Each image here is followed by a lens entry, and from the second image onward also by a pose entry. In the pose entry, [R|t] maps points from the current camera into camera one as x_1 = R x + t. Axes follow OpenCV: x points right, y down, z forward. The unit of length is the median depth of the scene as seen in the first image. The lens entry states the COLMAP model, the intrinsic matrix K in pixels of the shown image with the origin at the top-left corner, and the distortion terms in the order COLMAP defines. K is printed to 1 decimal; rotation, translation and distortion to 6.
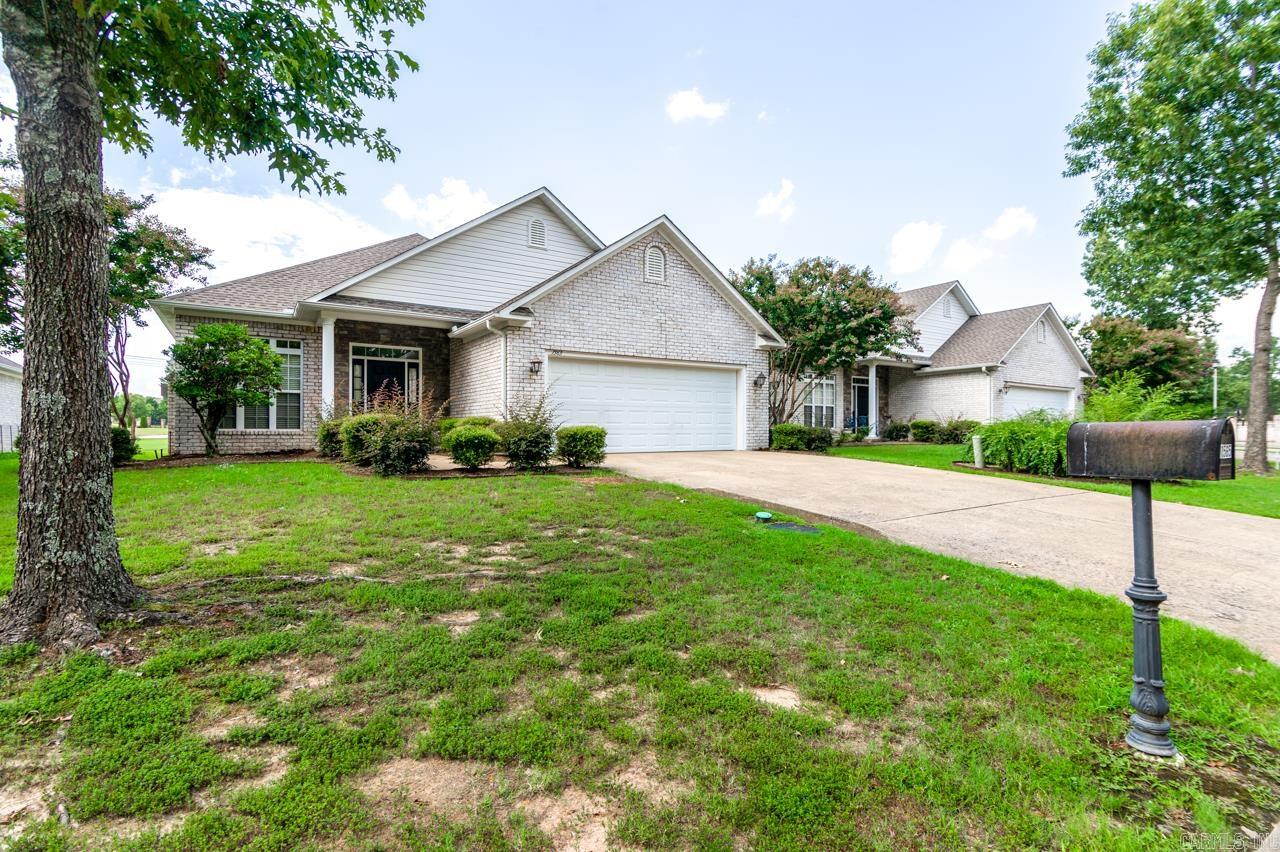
lens RADIAL K [[636.0, 0, 640.6], [0, 636.0, 433.0], [0, 0, 1]] dist [-0.000229, 0.000566]
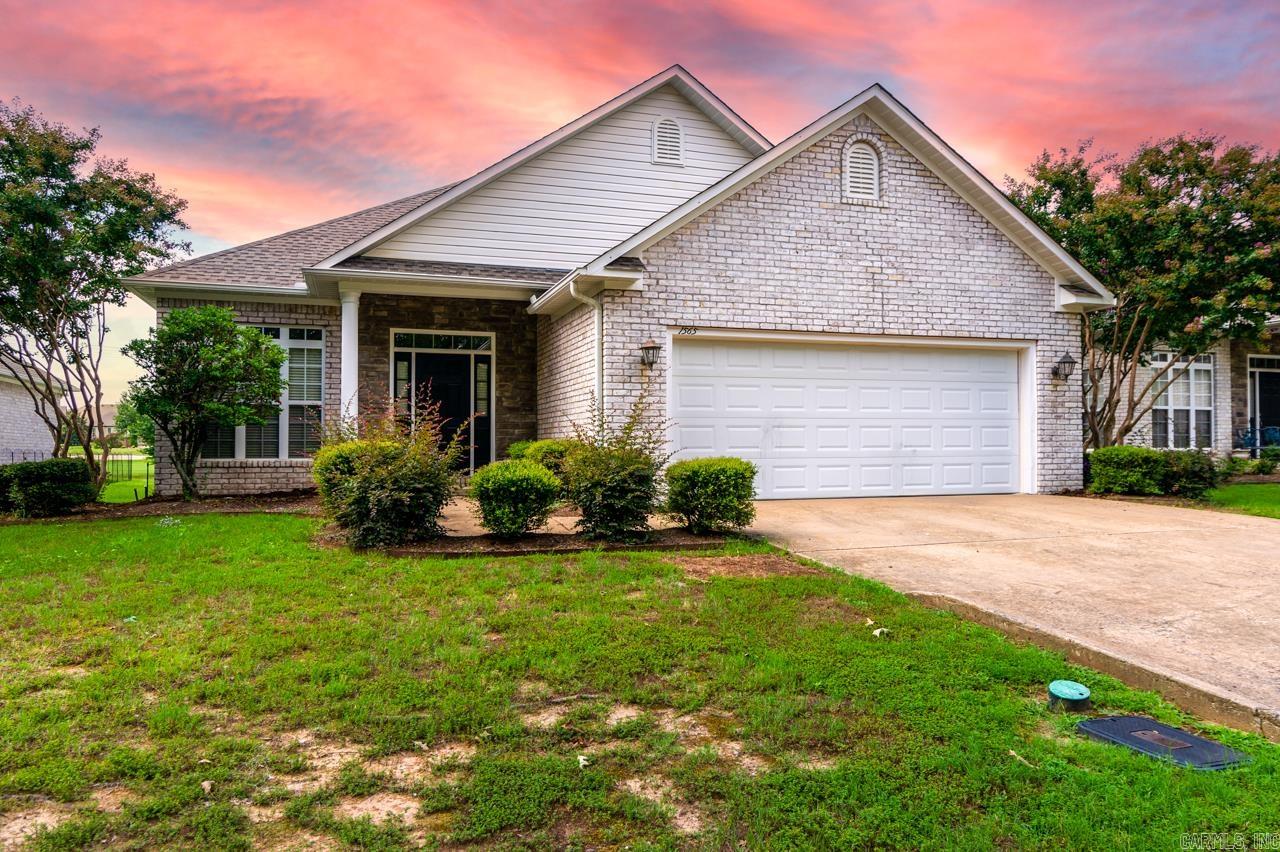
lens RADIAL K [[893.7, 0, 618.8], [0, 893.7, 432.8], [0, 0, 1]] dist [0.002120, -0.002159]
pose [[0.960701, -0.007406, -0.277487, 0.033787], [0.002556, 0.999838, -0.017834, -0.014198], [0.277574, 0.016424, 0.960564, 0.160215]]
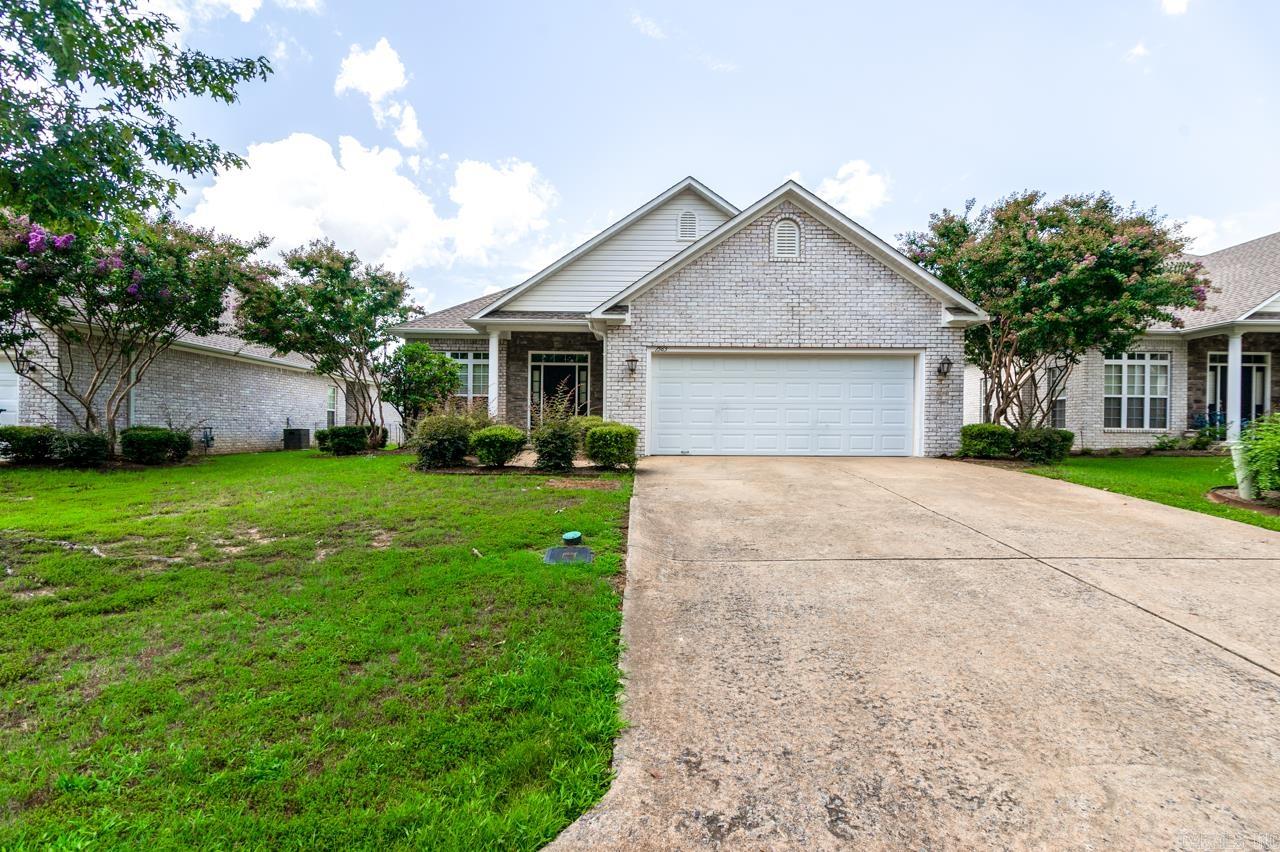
lens RADIAL K [[636.0, 0, 640.6], [0, 636.0, 433.0], [0, 0, 1]] dist [-0.000229, 0.000566]
pose [[0.828959, 0.011032, -0.559200, 0.338416], [-0.008497, 0.999938, 0.007130, -0.005612], [0.559244, -0.001159, 0.829002, 0.166754]]
